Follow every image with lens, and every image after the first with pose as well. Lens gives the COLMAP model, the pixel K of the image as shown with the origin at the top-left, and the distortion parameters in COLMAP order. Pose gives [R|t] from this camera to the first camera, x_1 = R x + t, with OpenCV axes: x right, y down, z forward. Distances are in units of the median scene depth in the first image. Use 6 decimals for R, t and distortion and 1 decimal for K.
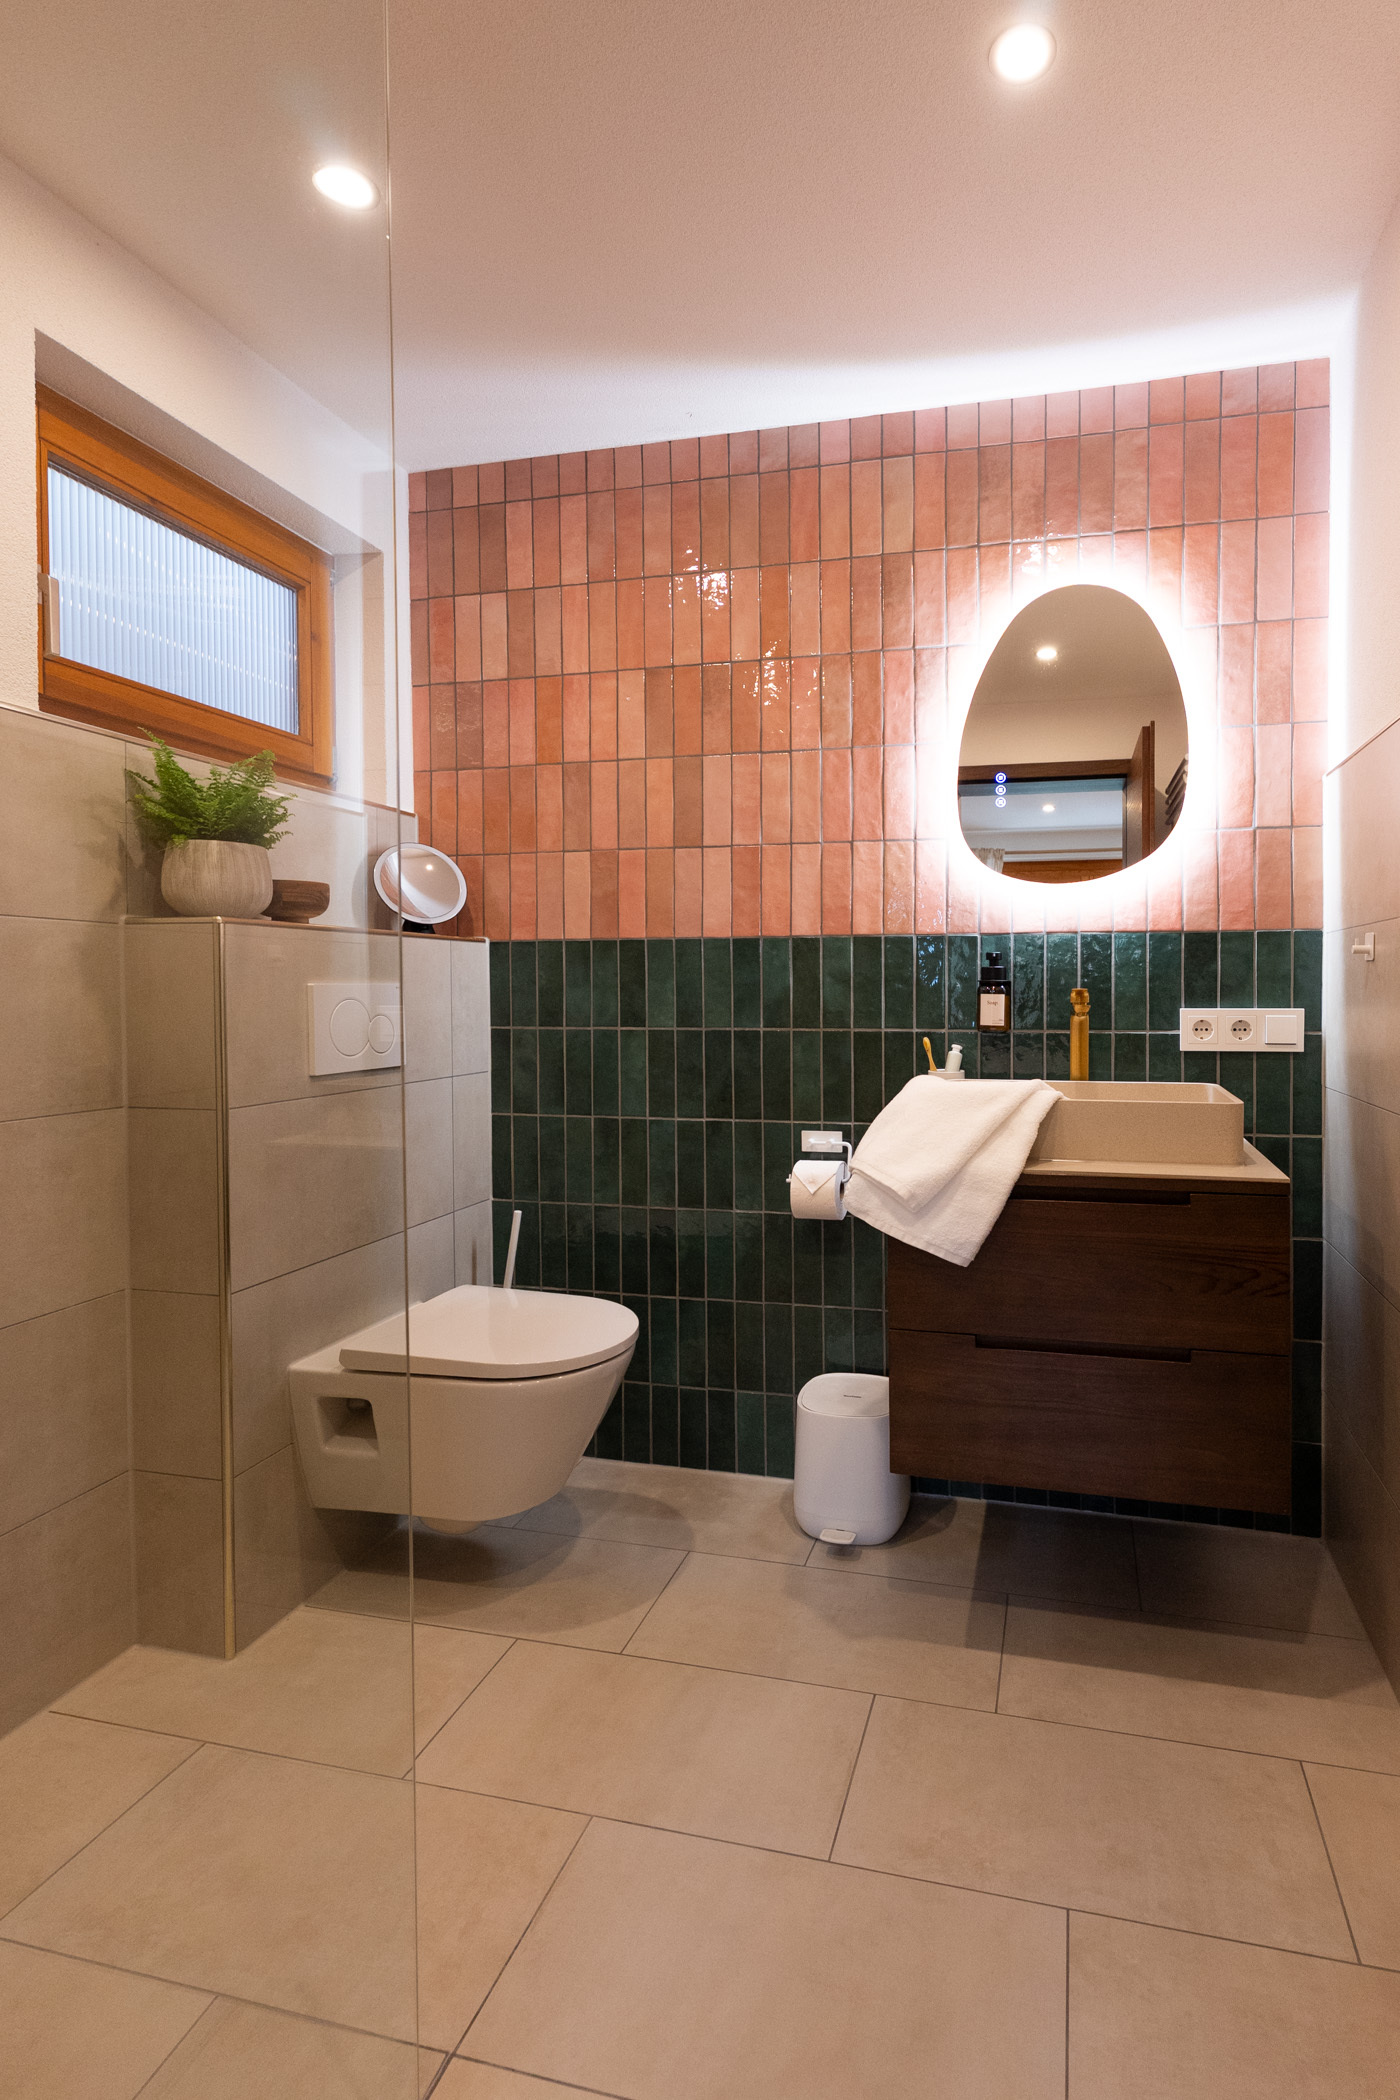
lens RADIAL K [[970.5, 0, 829.5], [0, 970.5, 1012.2], [0, 0, 1]] dist [-0.014662, 0.000911]
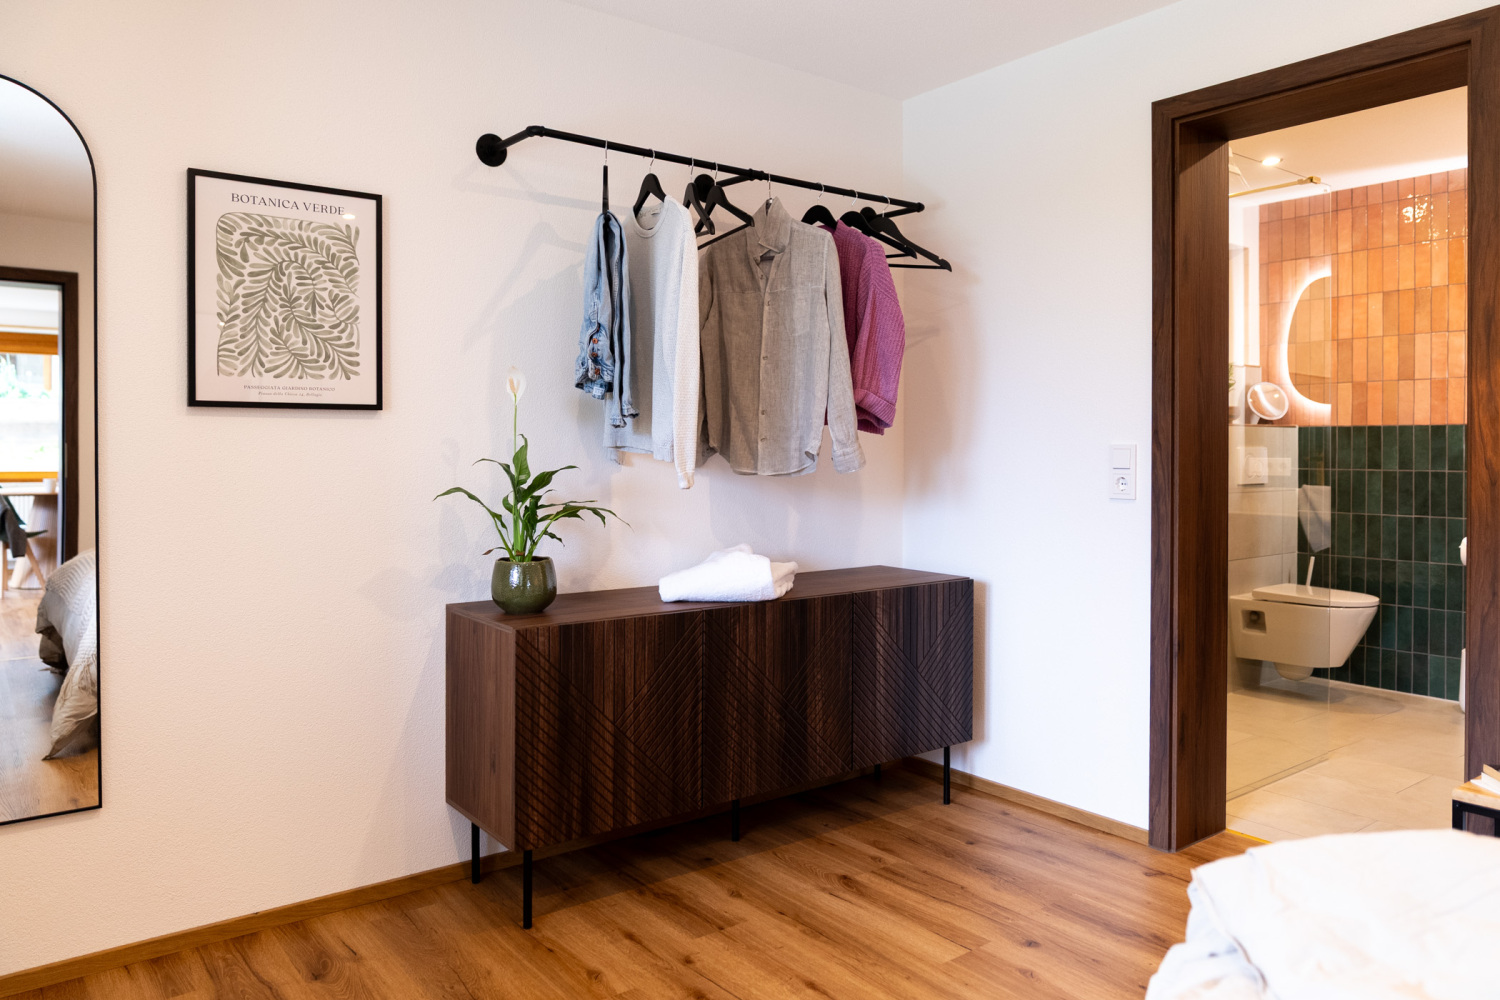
lens RADIAL K [[1053.2, 0, 831.9], [0, 1053.2, 456.7], [0, 0, 1]] dist [-0.016616, 0.005254]
pose [[0.809194, 0.010168, -0.587454, 0.176321], [-0.020011, 0.999747, -0.010259, 0.036081], [0.587201, 0.020057, 0.809193, -1.513806]]
